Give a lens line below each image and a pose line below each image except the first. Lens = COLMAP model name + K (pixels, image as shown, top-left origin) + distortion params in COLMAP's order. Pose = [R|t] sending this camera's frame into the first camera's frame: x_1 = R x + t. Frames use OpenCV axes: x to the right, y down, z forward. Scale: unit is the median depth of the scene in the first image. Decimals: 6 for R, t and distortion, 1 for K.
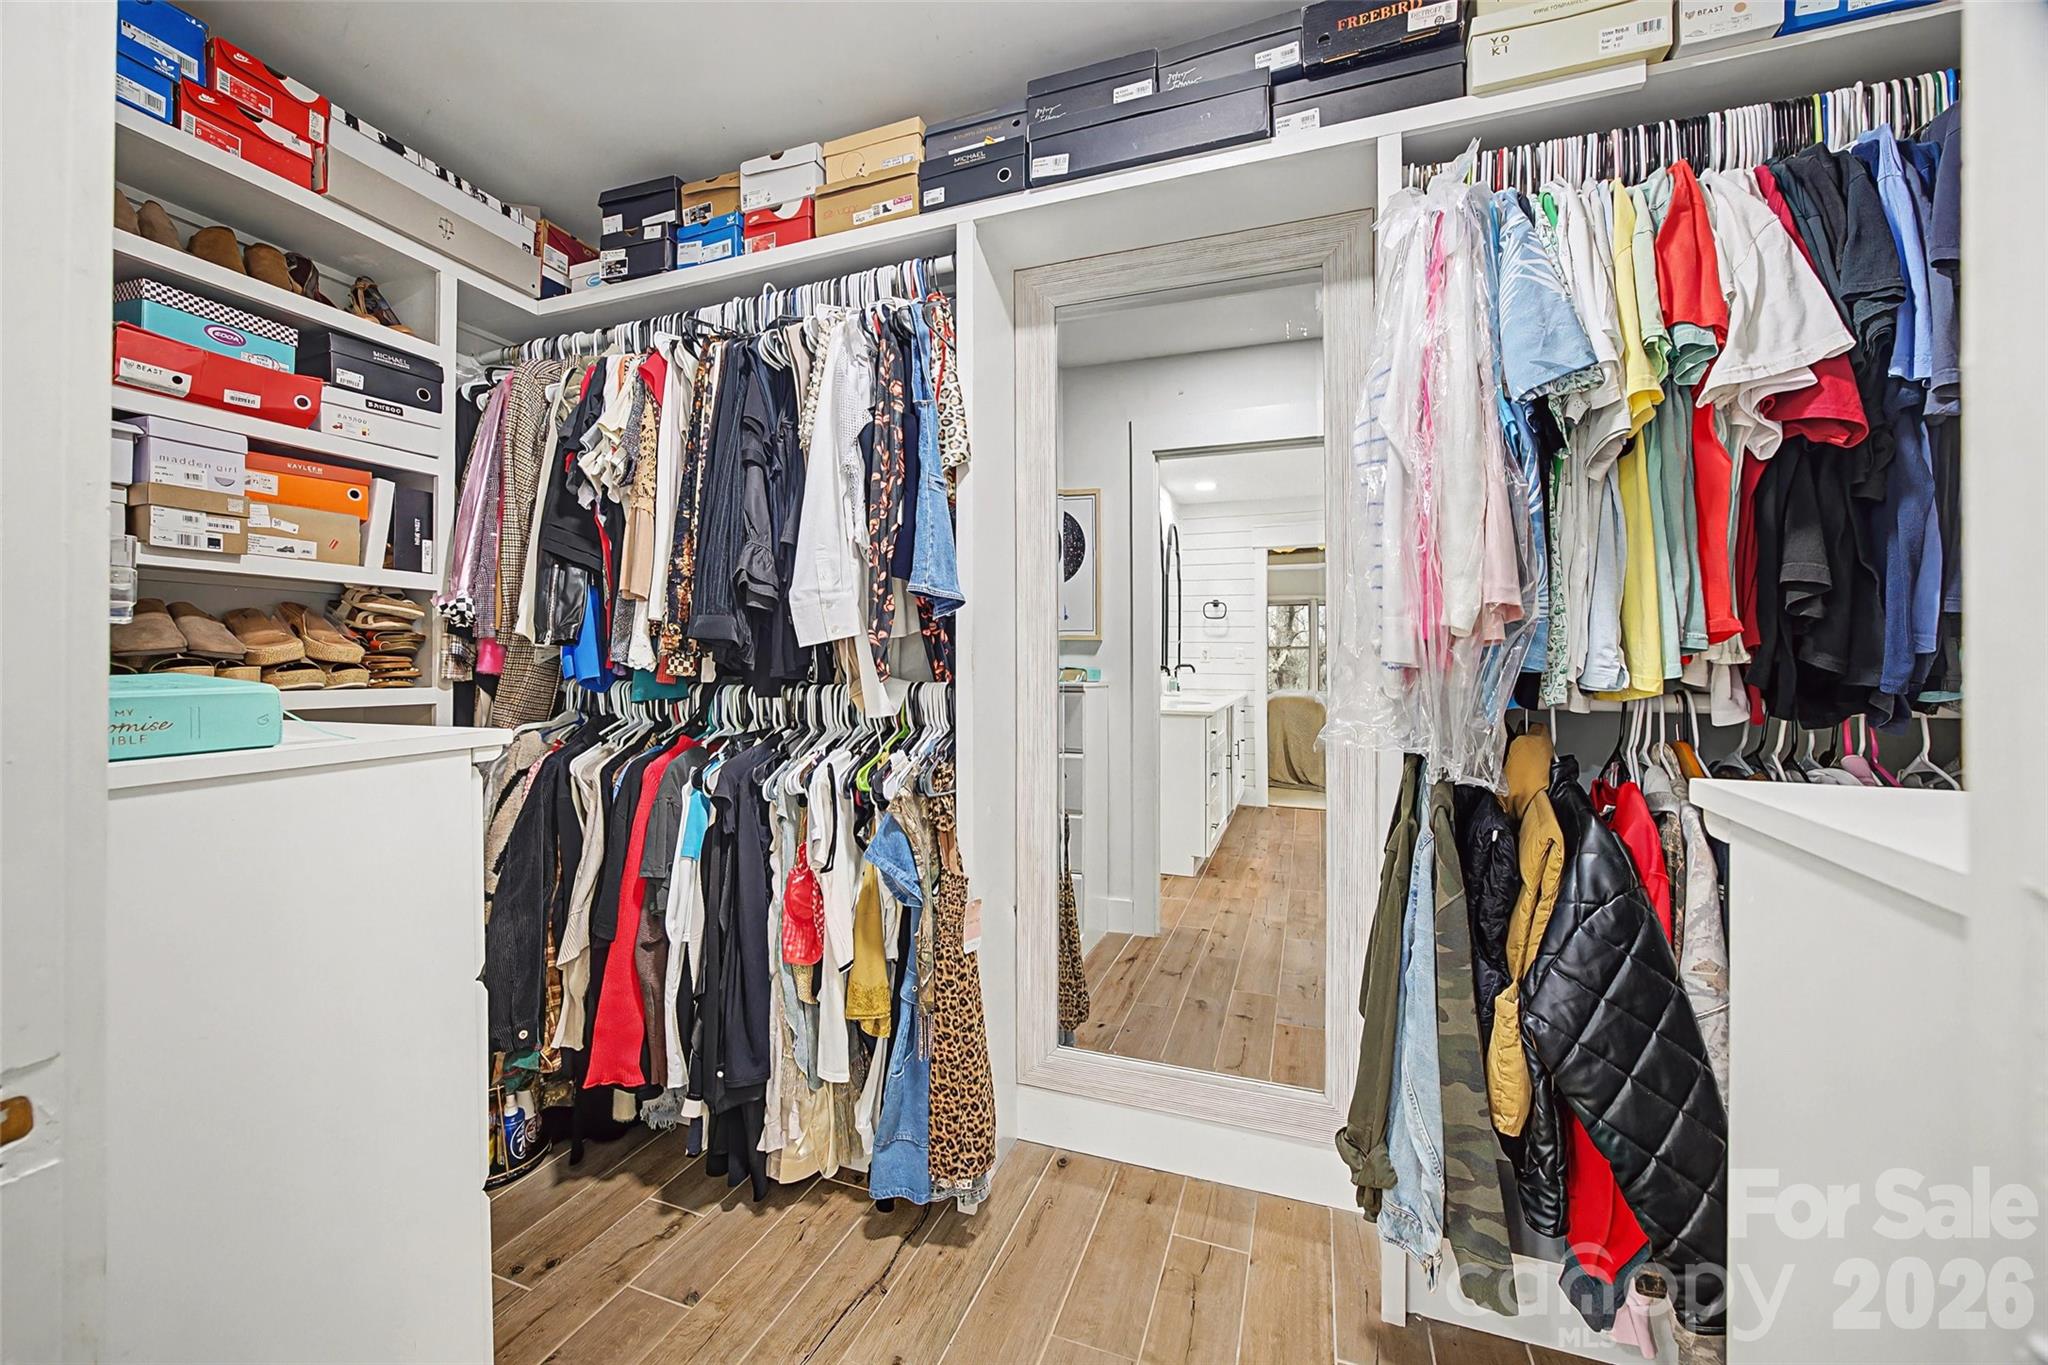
lens RADIAL K [[793.2, 0, 1022.9], [0, 793.2, 673.0], [0, 0, 1]] dist [-0.000853, -0.000153]
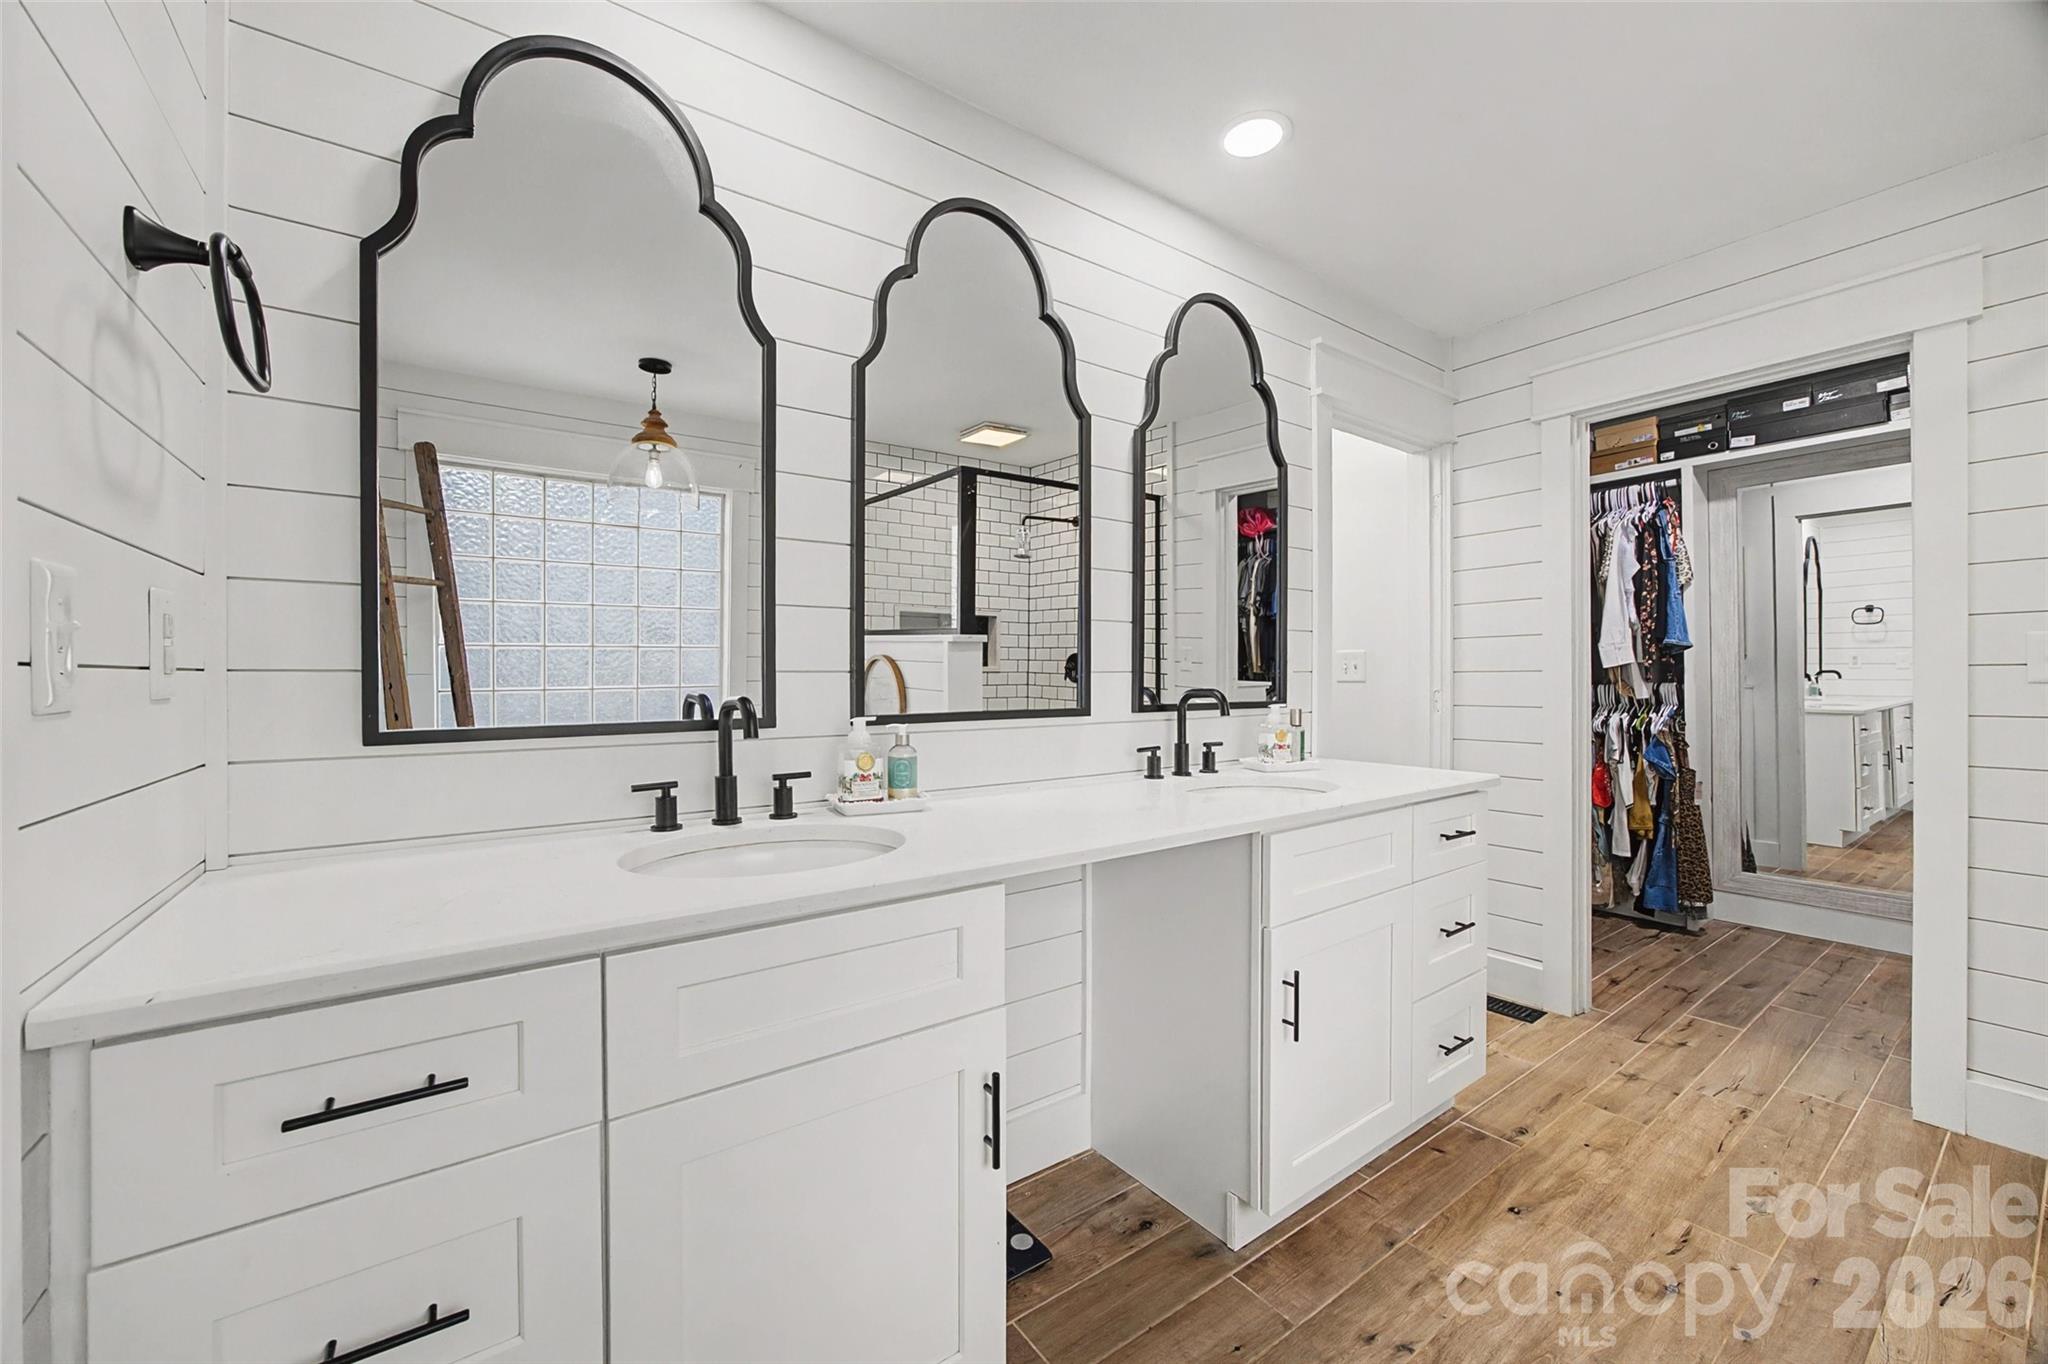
lens RADIAL K [[793.2, 0, 1030.2], [0, 793.2, 667.7], [0, 0, 1]] dist [-0.000853, -0.000153]
pose [[0.833271, -0.002384, -0.552859, -0.382050], [-0.002053, 0.999970, -0.007406, -0.011152], [0.552861, 0.007306, 0.833242, -1.814912]]
